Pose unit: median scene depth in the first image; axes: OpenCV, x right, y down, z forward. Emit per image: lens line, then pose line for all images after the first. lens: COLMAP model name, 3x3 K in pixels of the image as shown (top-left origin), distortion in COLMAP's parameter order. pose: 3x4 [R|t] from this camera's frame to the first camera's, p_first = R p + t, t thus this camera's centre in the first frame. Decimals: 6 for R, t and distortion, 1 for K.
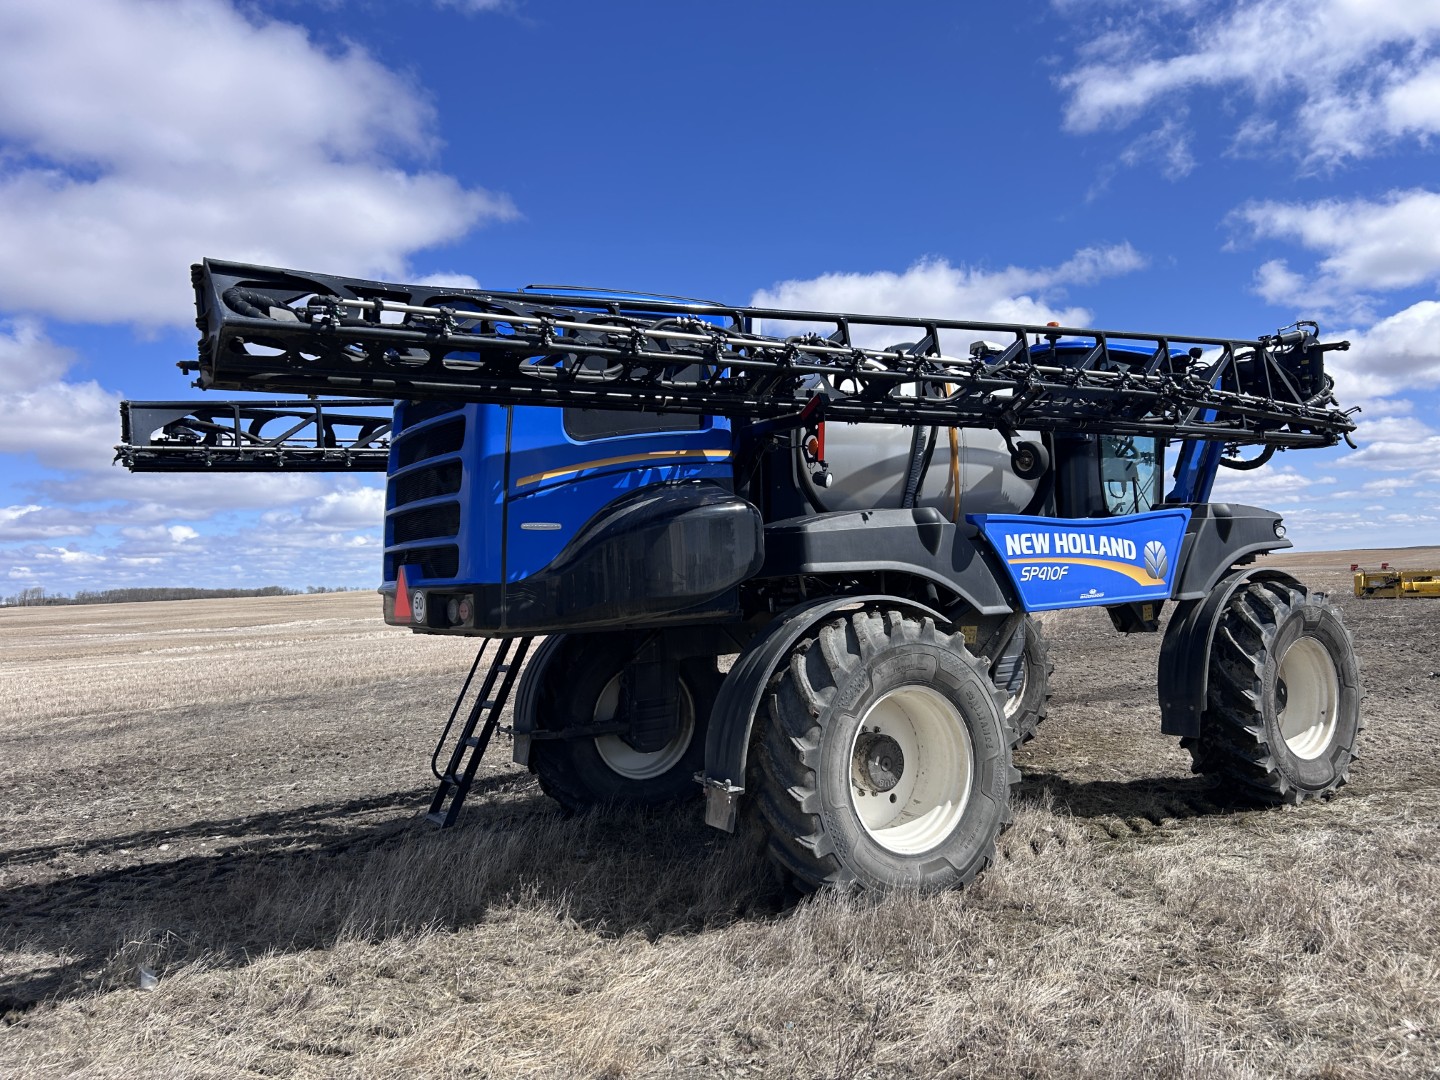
lens RADIAL K [[1096.7, 0, 720.0], [0, 1096.7, 540.0], [0, 0, 1]] dist [0.033637, -0.000394]
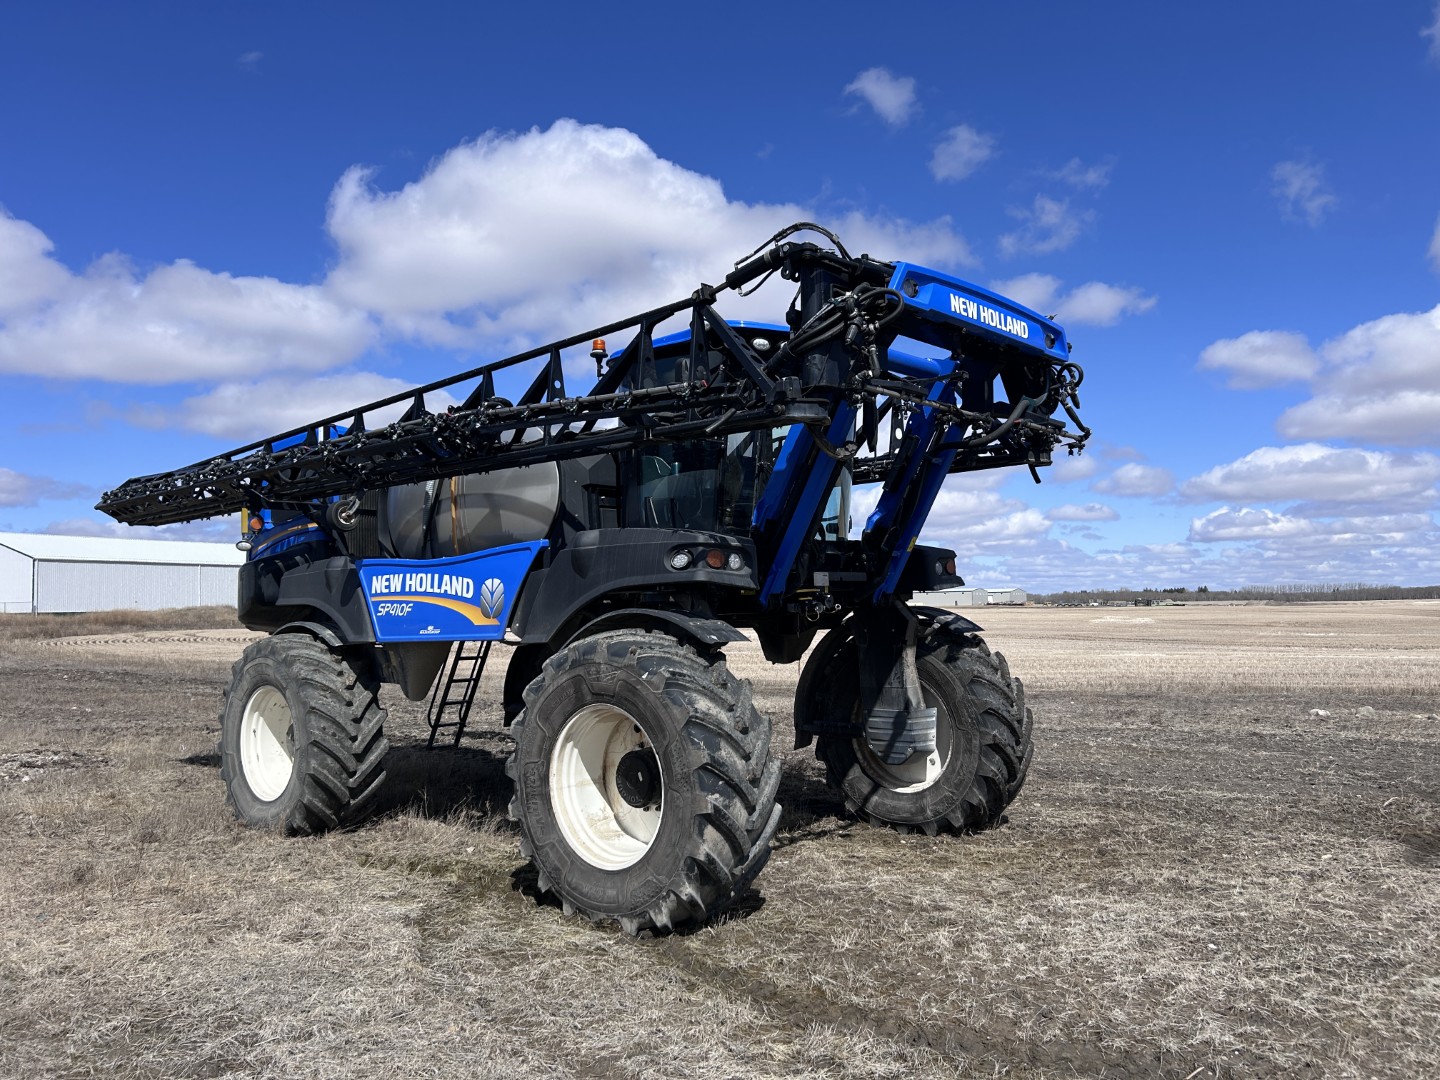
lens RADIAL K [[1096.7, 0, 720.0], [0, 1096.7, 540.0], [0, 0, 1]] dist [0.033637, -0.000394]
pose [[0.241790, -0.028401, -0.969913, 1.427916], [0.035048, 0.999175, -0.020521, -0.006193], [0.969695, -0.029032, 0.242586, 1.011434]]
